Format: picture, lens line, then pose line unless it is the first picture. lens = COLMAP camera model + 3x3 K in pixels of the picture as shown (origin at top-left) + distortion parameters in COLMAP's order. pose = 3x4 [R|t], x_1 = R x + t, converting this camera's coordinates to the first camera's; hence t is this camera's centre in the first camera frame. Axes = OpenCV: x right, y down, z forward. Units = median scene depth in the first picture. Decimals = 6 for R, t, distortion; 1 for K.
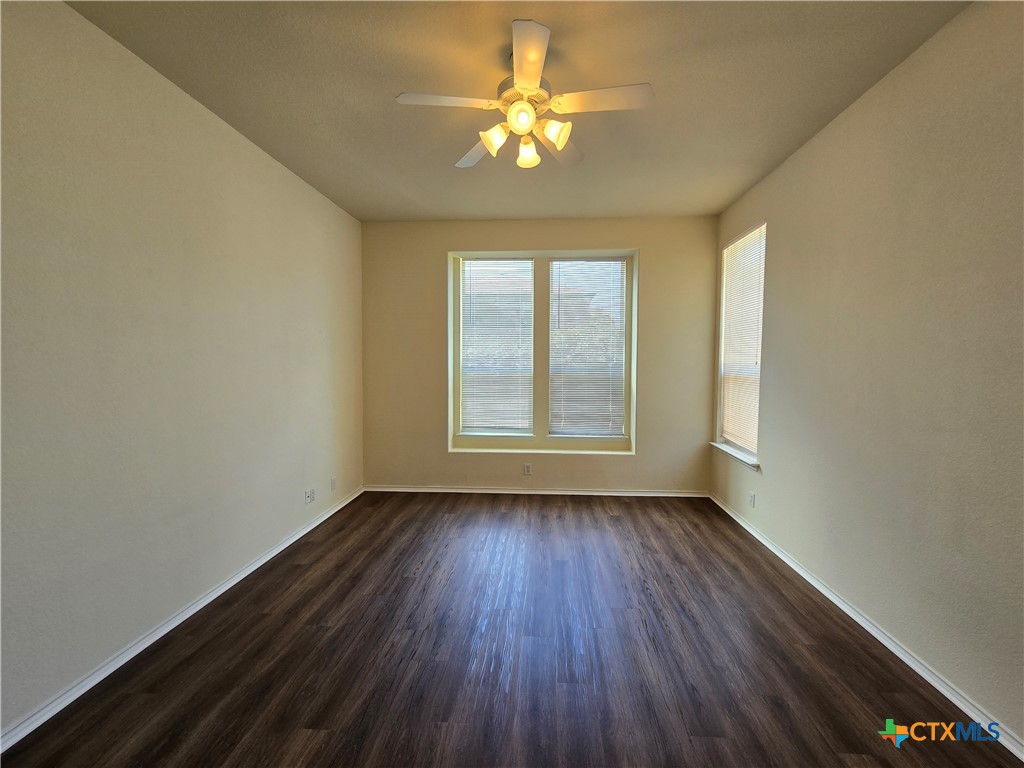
lens RADIAL K [[422.1, 0, 518.9], [0, 422.1, 382.7], [0, 0, 1]] dist [0.001307, -0.000313]
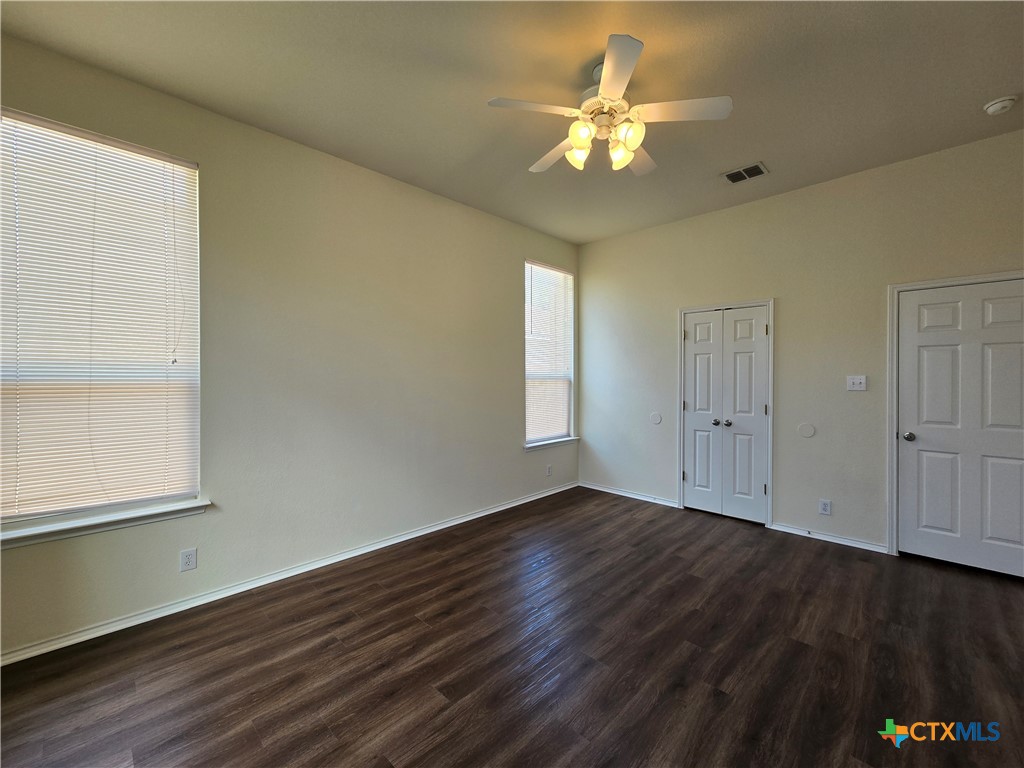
lens RADIAL K [[422.1, 0, 514.8], [0, 422.1, 380.2], [0, 0, 1]] dist [0.001307, -0.000313]
pose [[-0.759416, -0.008929, 0.650545, -0.253241], [0.029875, 0.998373, 0.048577, -0.029705], [-0.649920, 0.056325, -0.757913, 0.979492]]
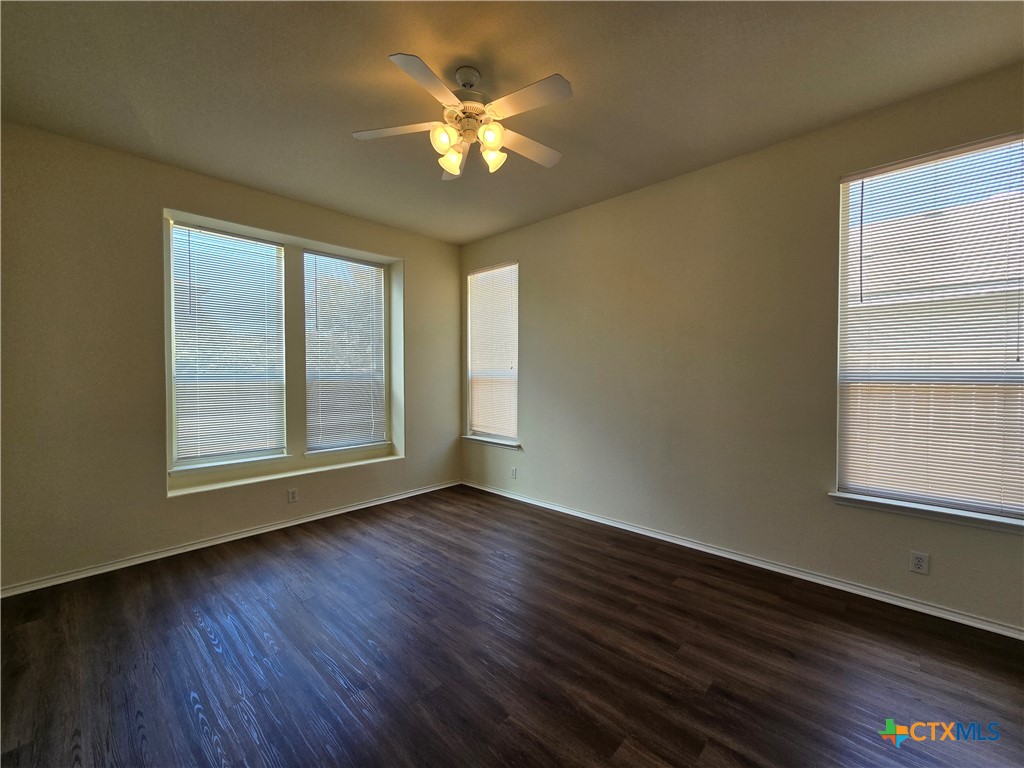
lens RADIAL K [[422.1, 0, 520.9], [0, 422.1, 382.1], [0, 0, 1]] dist [0.001307, -0.000313]
pose [[0.636284, -0.020264, 0.771189, -0.360638], [0.044264, 0.998967, -0.010272, 0.010185], [-0.770184, 0.040672, 0.636523, 0.122373]]
